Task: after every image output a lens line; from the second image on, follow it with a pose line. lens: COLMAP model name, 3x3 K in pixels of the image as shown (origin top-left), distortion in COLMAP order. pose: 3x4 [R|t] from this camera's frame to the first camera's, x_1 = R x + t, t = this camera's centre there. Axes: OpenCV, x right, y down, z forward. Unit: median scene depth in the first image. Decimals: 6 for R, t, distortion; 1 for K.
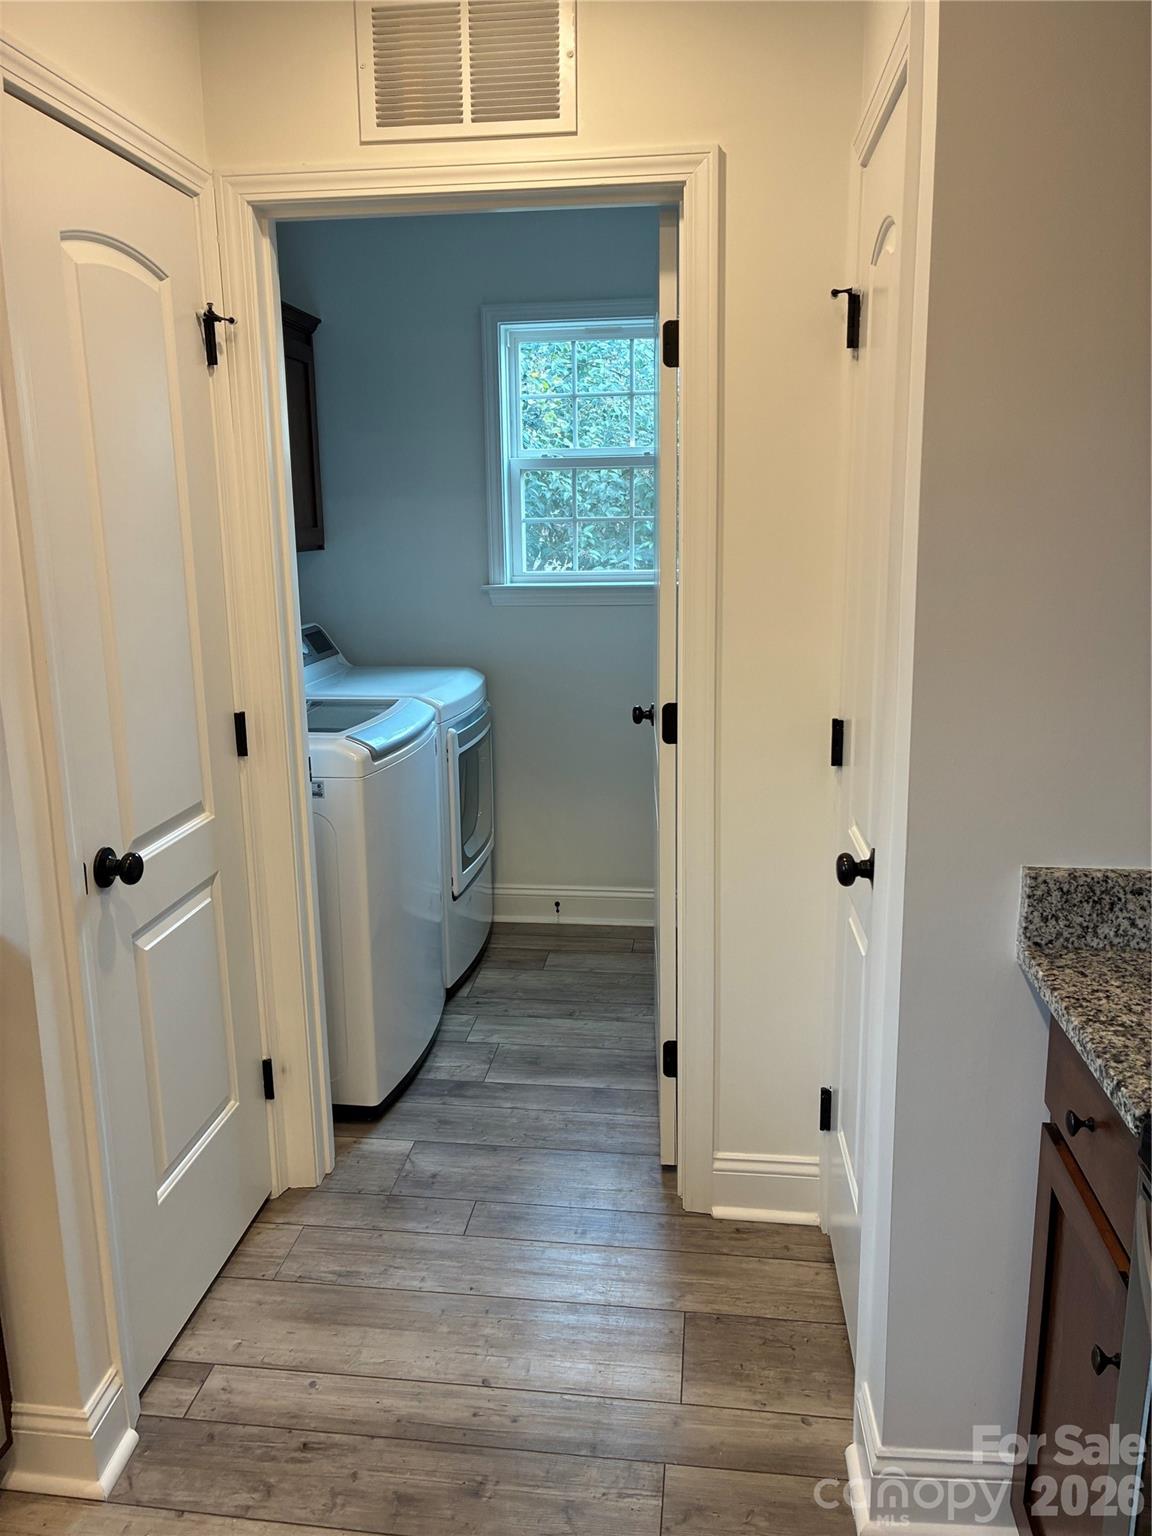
lens RADIAL K [[1168.0, 0, 565.9], [0, 1168.0, 773.1], [0, 0, 1]] dist [0.057675, -0.073190]
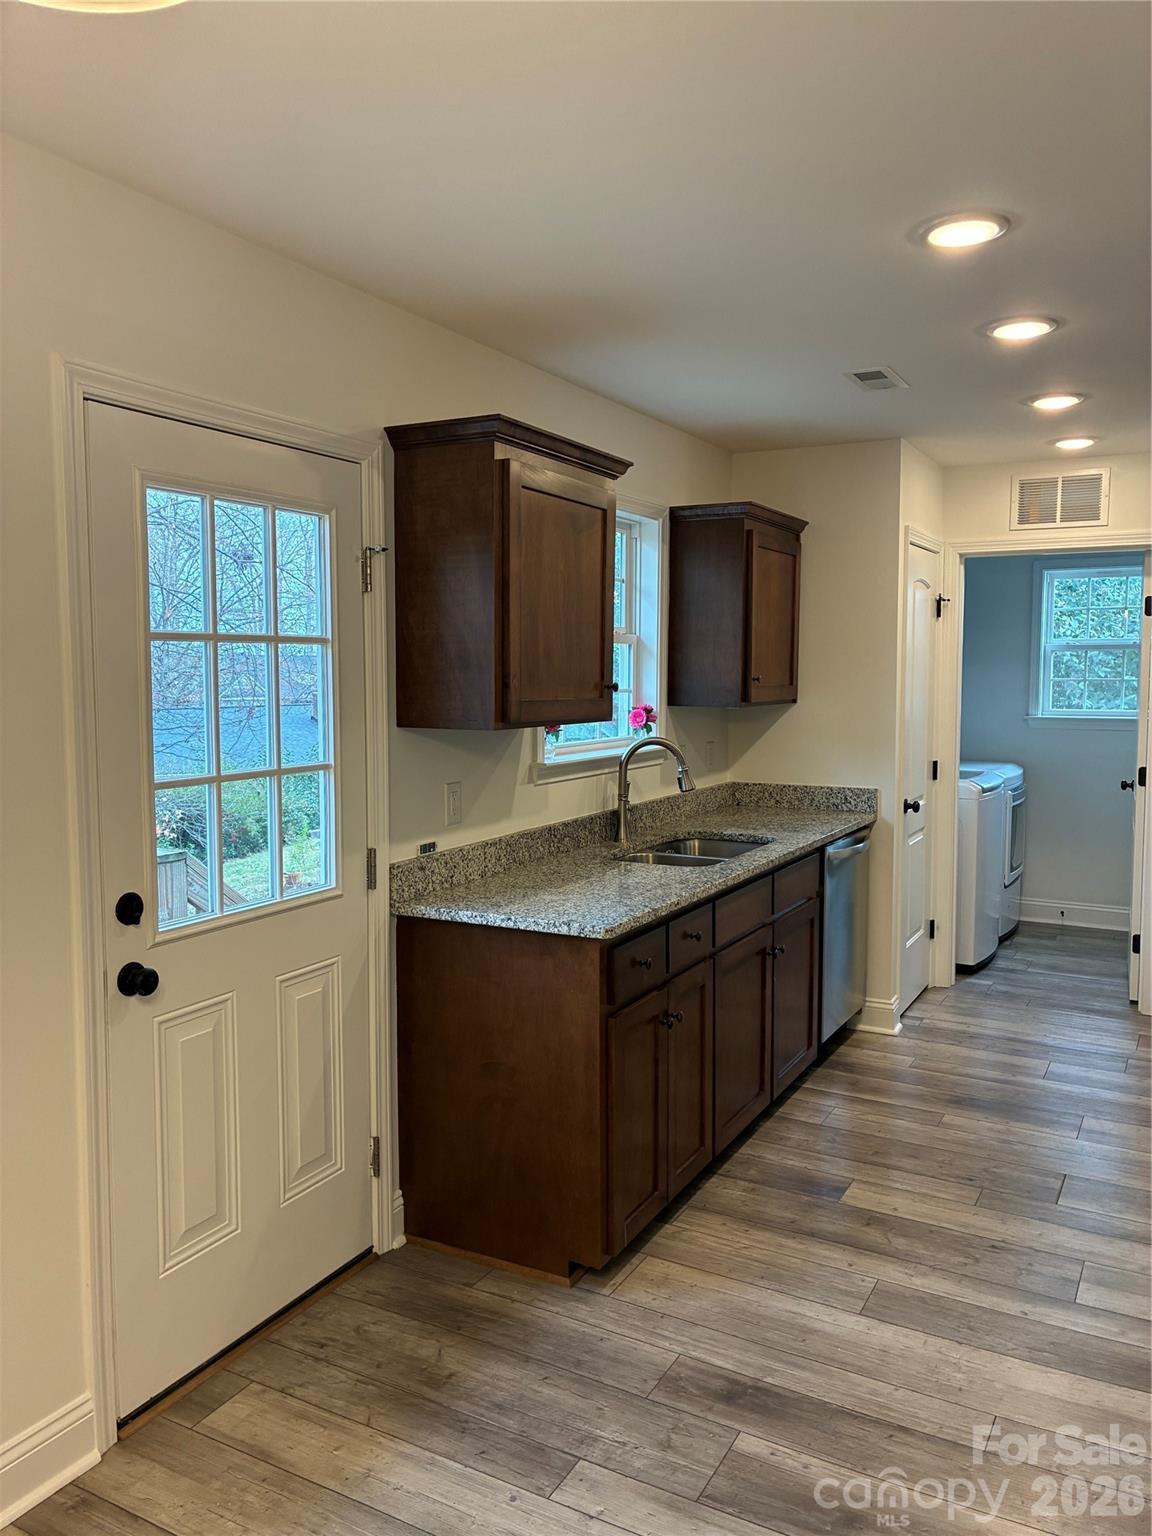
lens RADIAL K [[1168.0, 0, 577.4], [0, 1168.0, 769.9], [0, 0, 1]] dist [0.057675, -0.073190]
pose [[0.931951, 0.044524, -0.359840, -0.086892], [-0.090033, 0.989766, -0.110711, 0.248166], [0.351228, 0.135575, 0.926422, -1.209440]]
